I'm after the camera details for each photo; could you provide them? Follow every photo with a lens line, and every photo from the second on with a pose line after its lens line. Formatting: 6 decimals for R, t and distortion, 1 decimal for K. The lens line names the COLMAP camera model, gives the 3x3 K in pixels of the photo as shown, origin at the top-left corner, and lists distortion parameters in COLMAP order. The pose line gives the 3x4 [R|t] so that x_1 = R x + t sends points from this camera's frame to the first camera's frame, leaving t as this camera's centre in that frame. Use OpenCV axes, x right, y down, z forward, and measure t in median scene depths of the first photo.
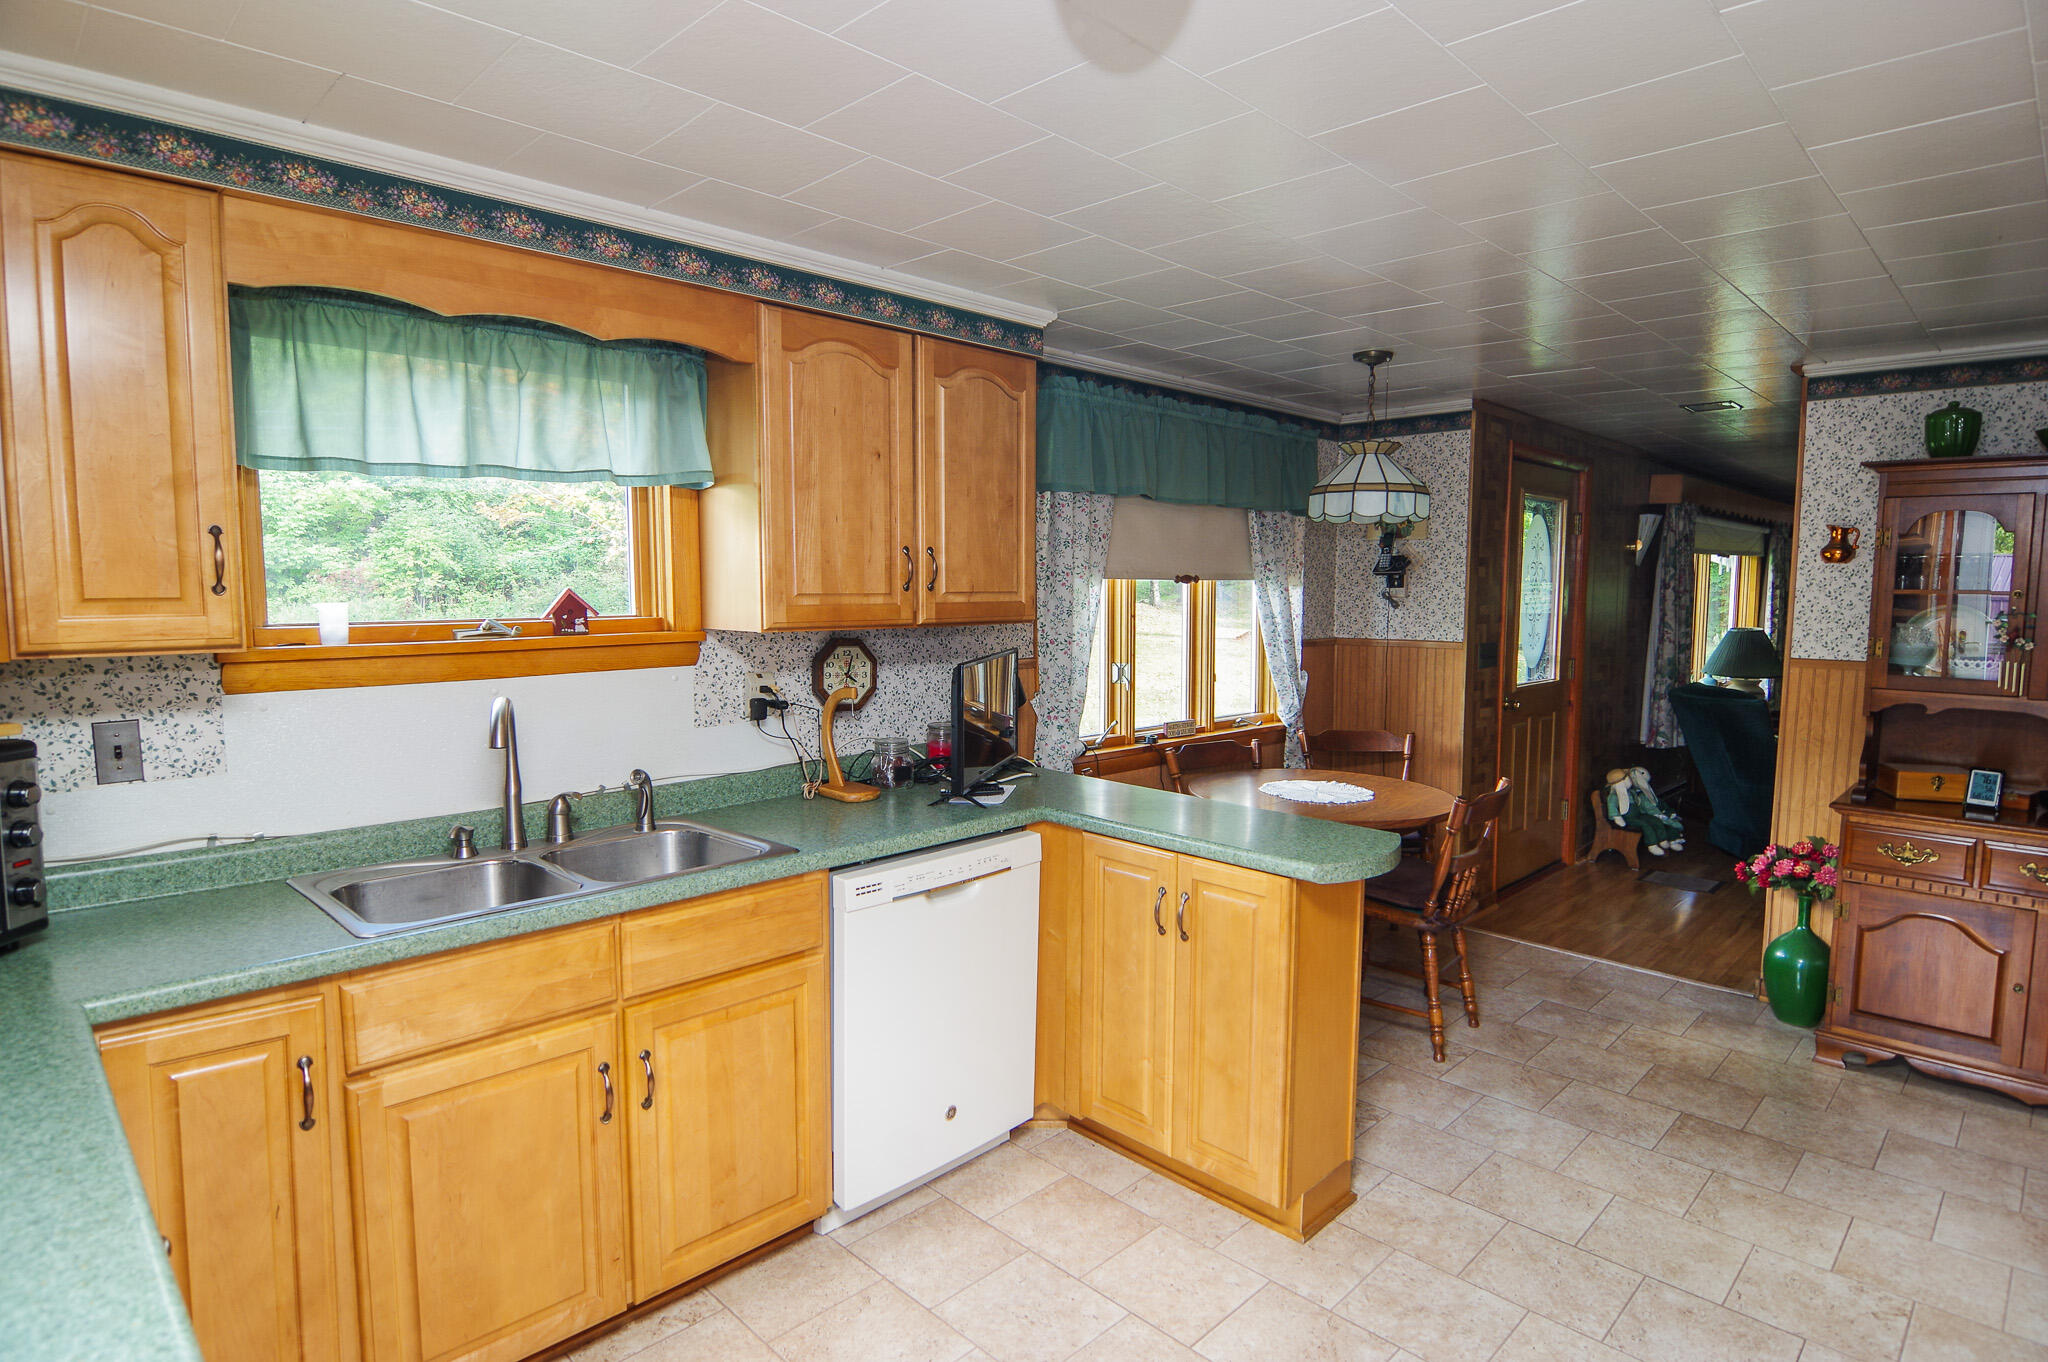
lens RADIAL K [[1095.0, 0, 1026.8], [0, 1095.0, 684.1], [0, 0, 1]] dist [-0.007227, -0.010955]
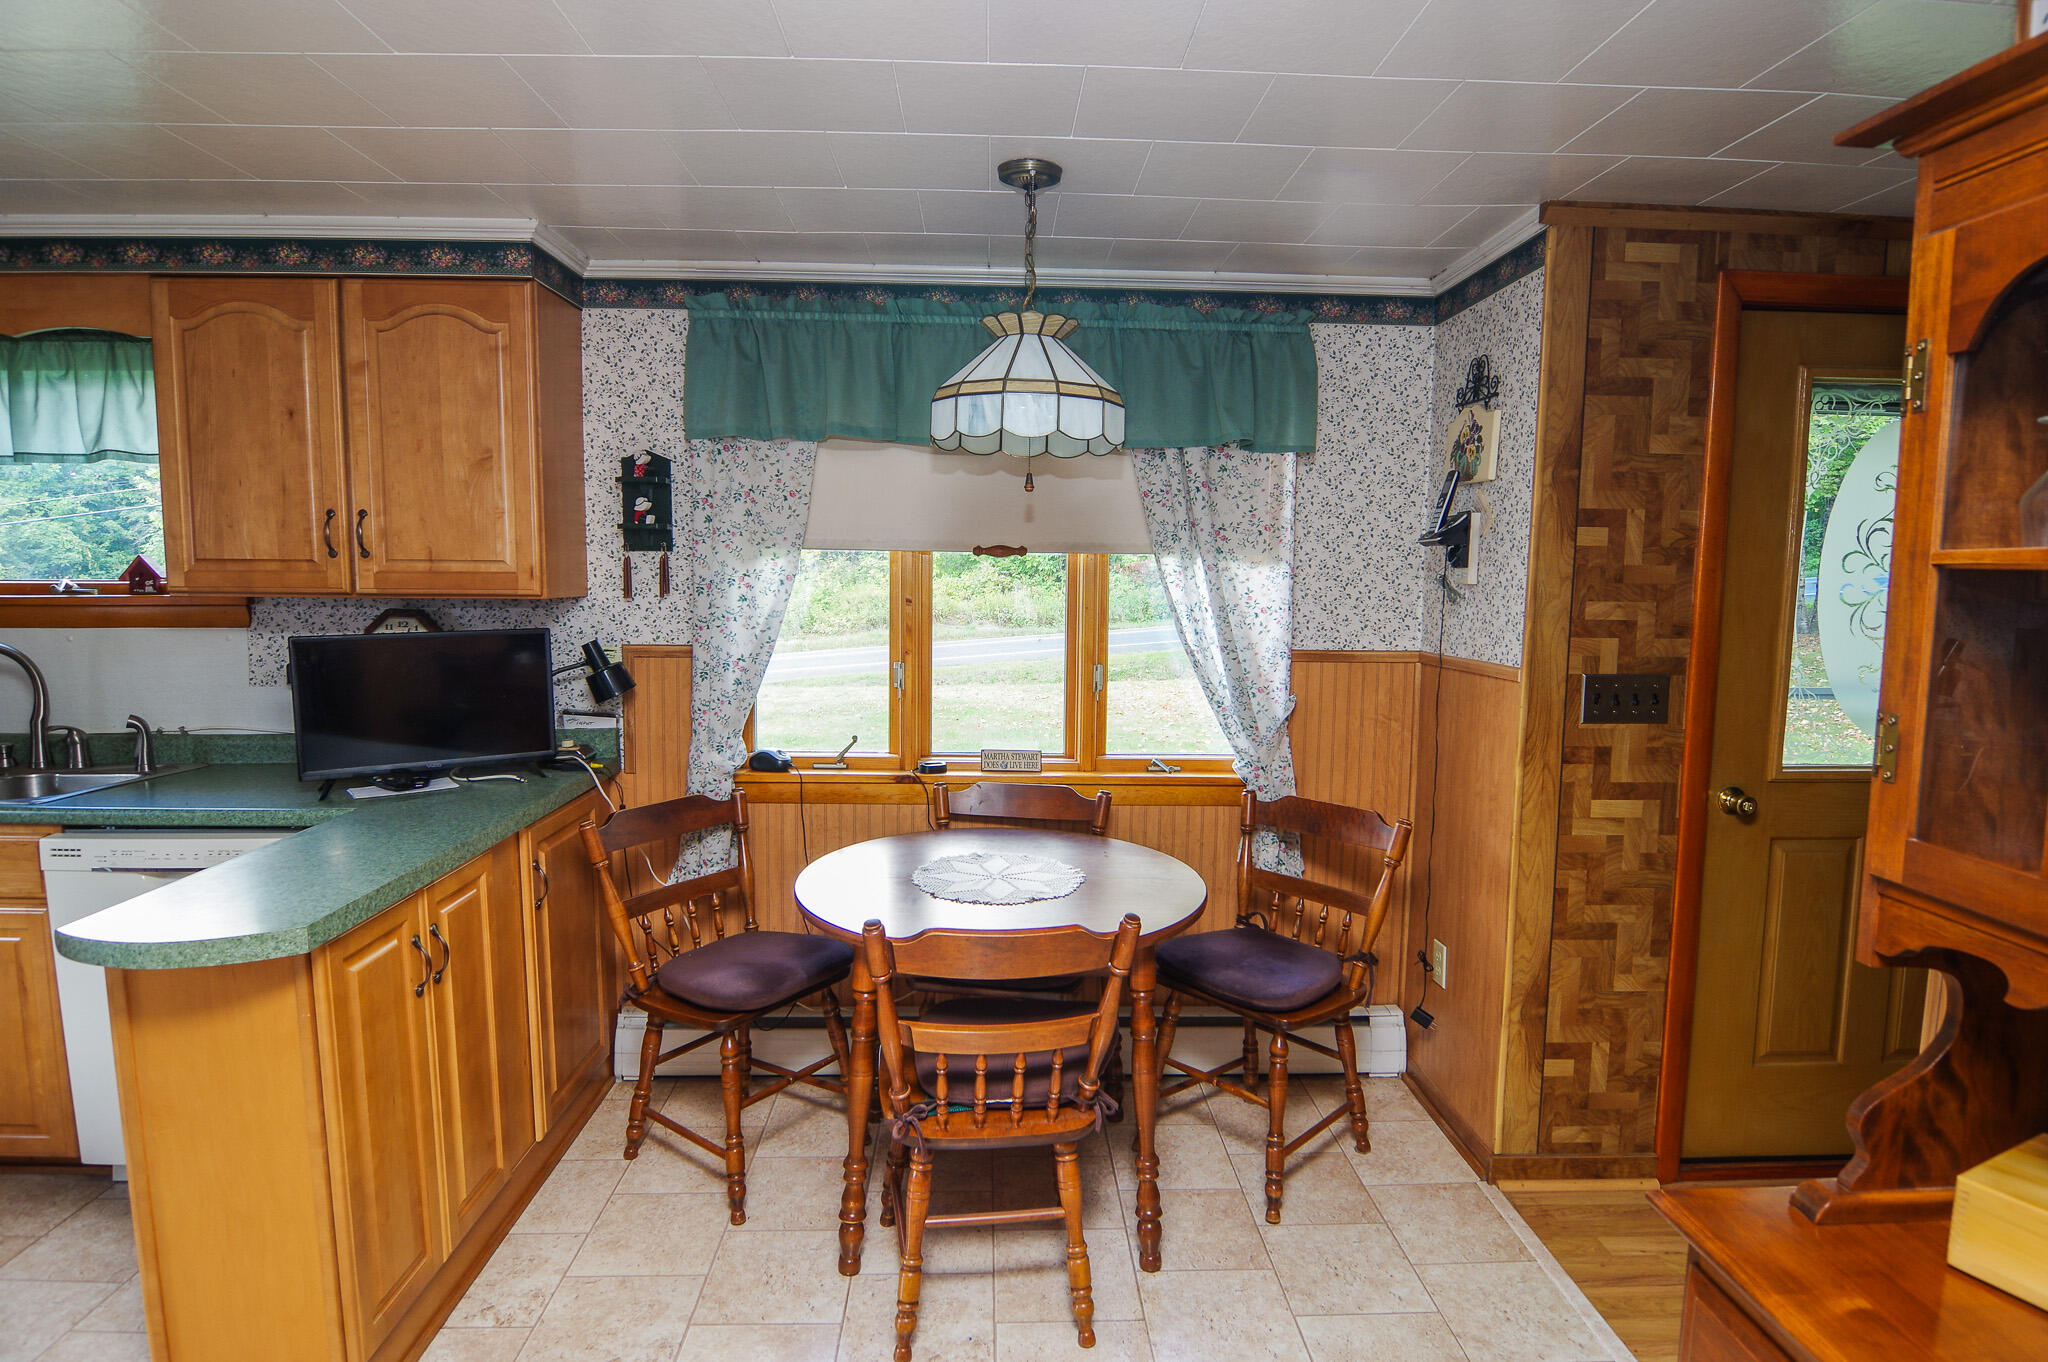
lens RADIAL K [[1095.0, 0, 1026.8], [0, 1095.0, 684.1], [0, 0, 1]] dist [-0.007227, -0.010955]
pose [[0.738759, 0.075635, -0.669713, 0.756967], [-0.070004, 0.996920, 0.035368, -0.040922], [0.670325, 0.020754, 0.741778, 0.560805]]
